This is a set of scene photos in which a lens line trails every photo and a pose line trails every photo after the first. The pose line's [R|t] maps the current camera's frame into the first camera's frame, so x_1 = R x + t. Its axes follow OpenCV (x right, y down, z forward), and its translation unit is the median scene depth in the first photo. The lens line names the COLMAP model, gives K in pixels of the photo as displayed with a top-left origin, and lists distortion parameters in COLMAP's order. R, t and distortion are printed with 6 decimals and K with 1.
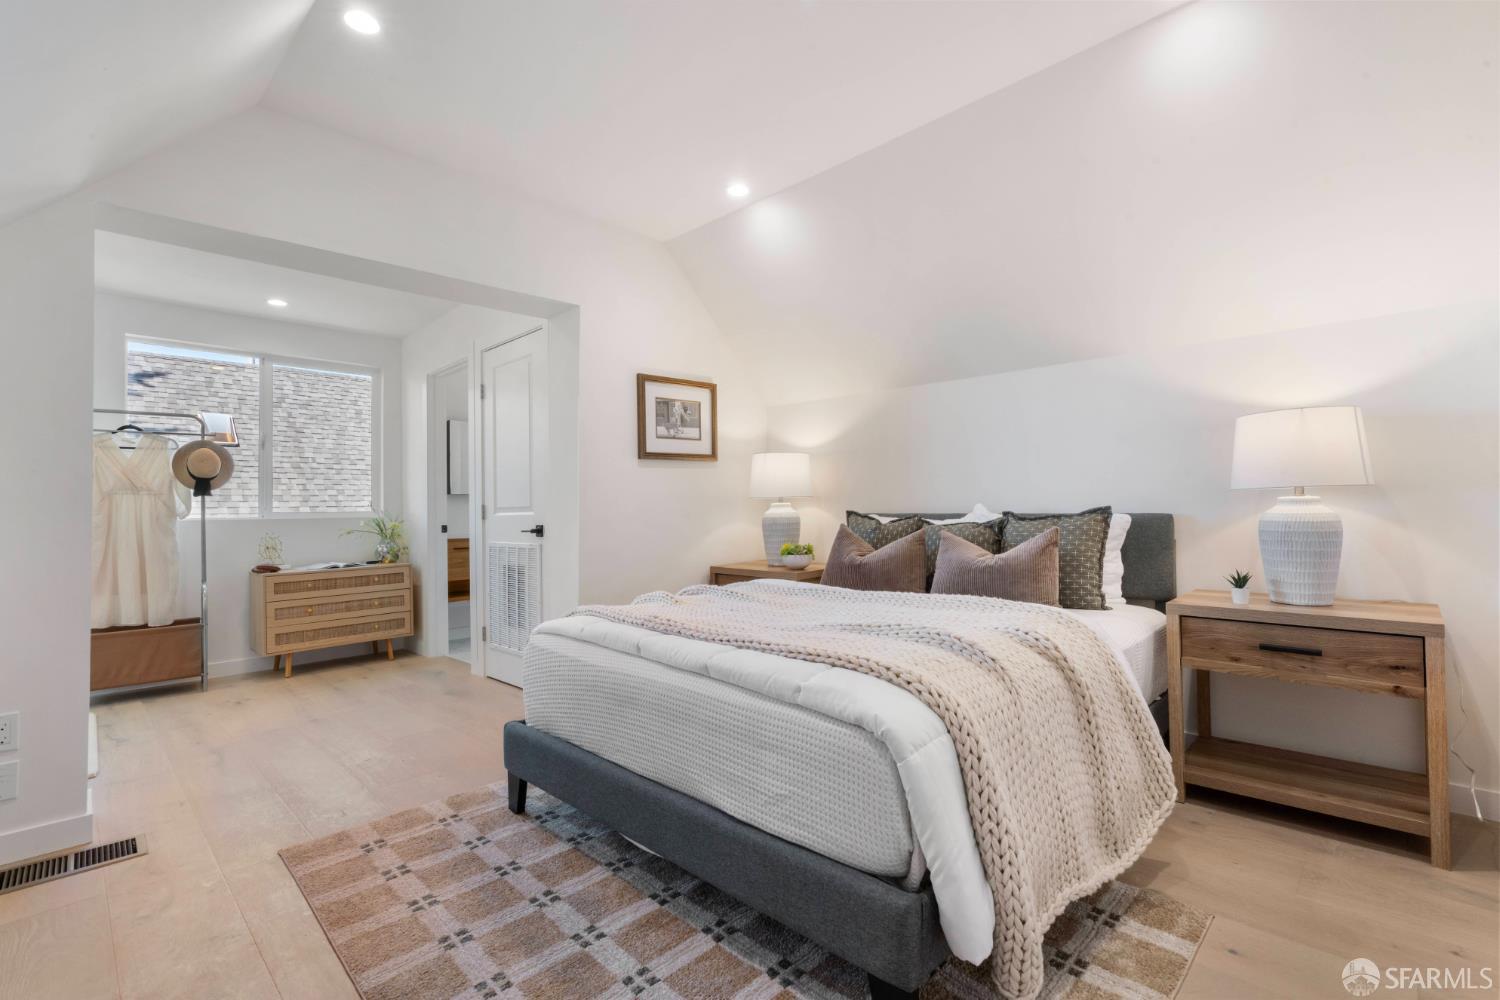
lens RADIAL K [[674.4, 0, 749.0], [0, 674.4, 498.6], [0, 0, 1]] dist [-0.007030, 0.000336]
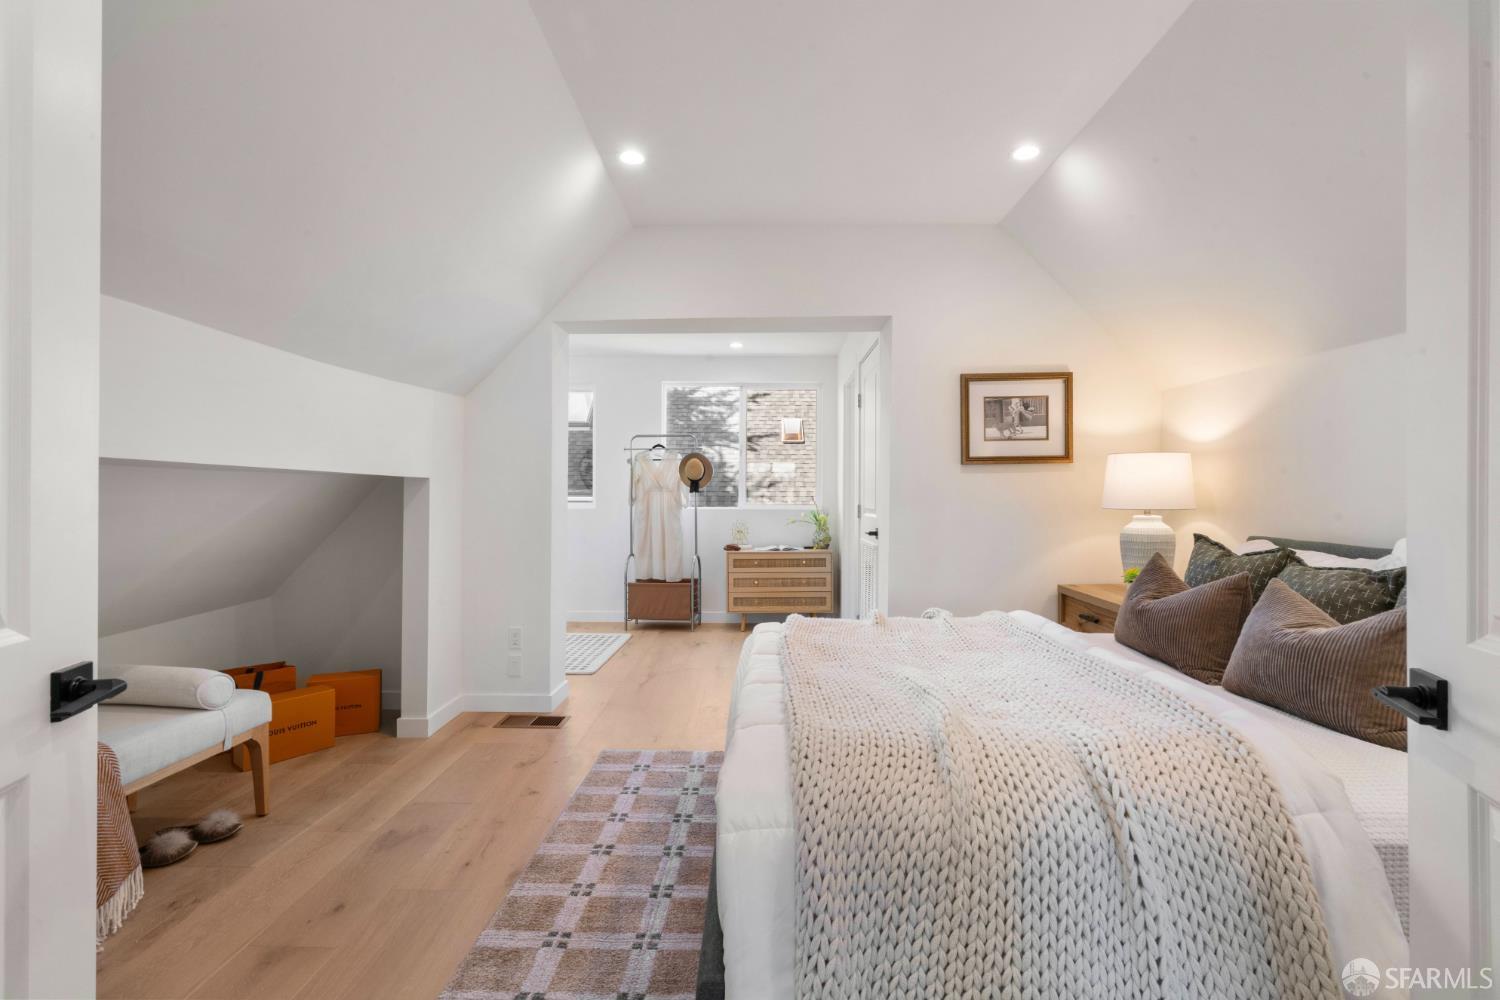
lens RADIAL K [[674.4, 0, 749.0], [0, 674.4, 498.6], [0, 0, 1]] dist [-0.007030, 0.000336]
pose [[0.686685, 0.024118, -0.726555, 0.293913], [-0.002217, 0.999514, 0.031084, -0.036432], [0.726952, -0.019734, 0.686405, 0.121019]]
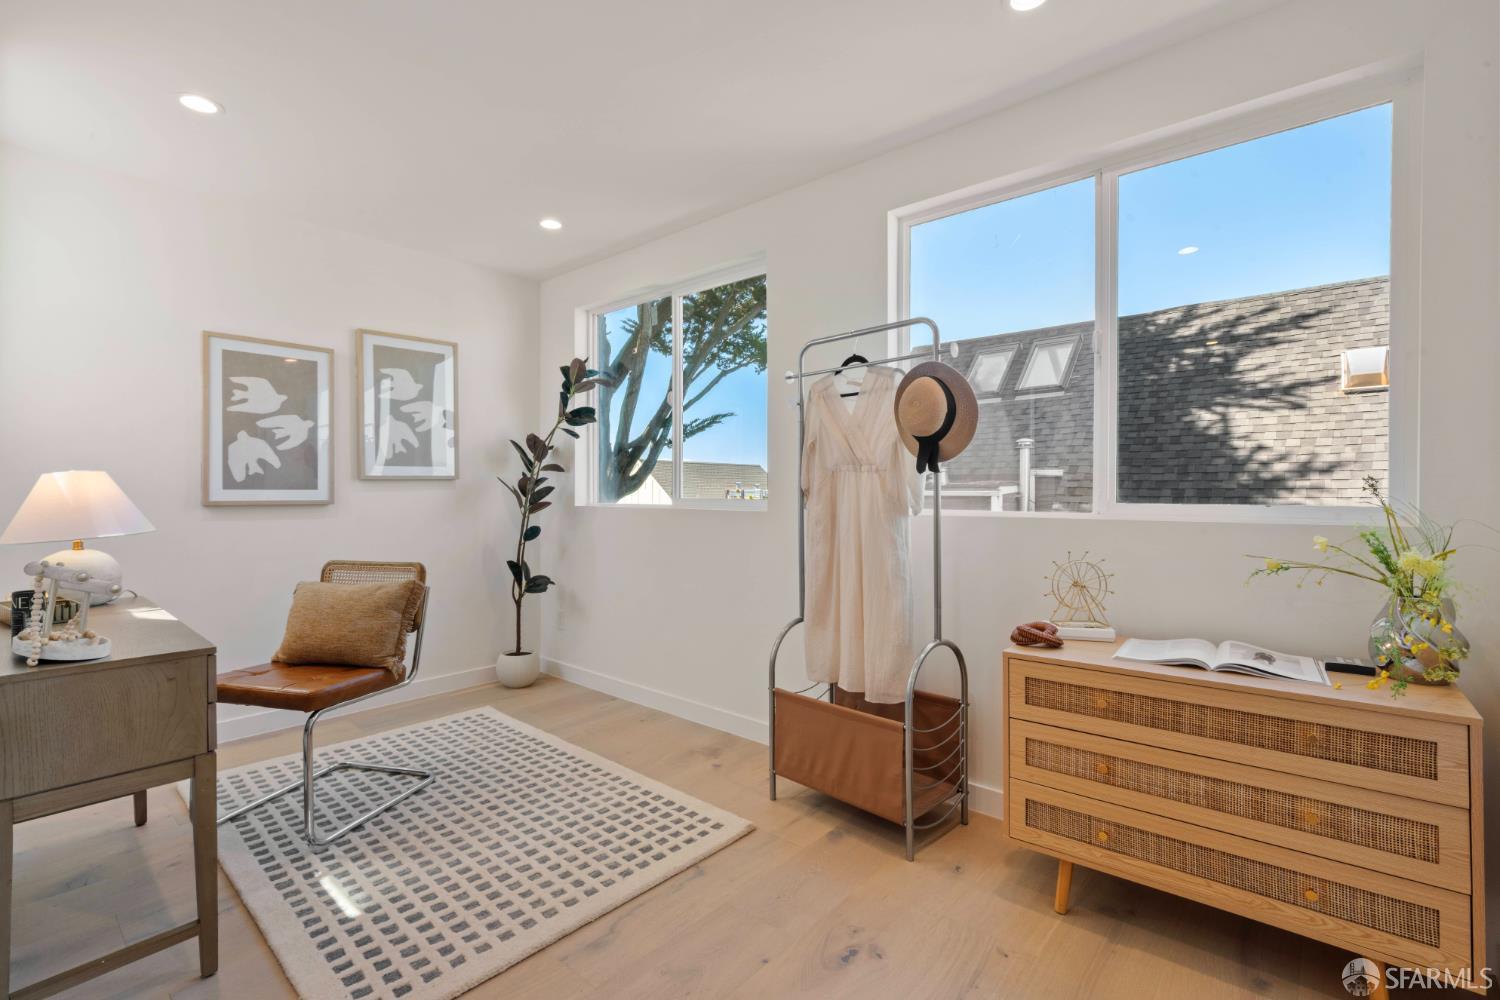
lens RADIAL K [[674.4, 0, 749.0], [0, 674.4, 498.6], [0, 0, 1]] dist [-0.007030, 0.000336]
pose [[0.058247, 0.028410, -0.997898, -0.320174], [0.021098, 0.999337, 0.029682, -0.001795], [0.998079, -0.022783, 0.057609, 0.859359]]
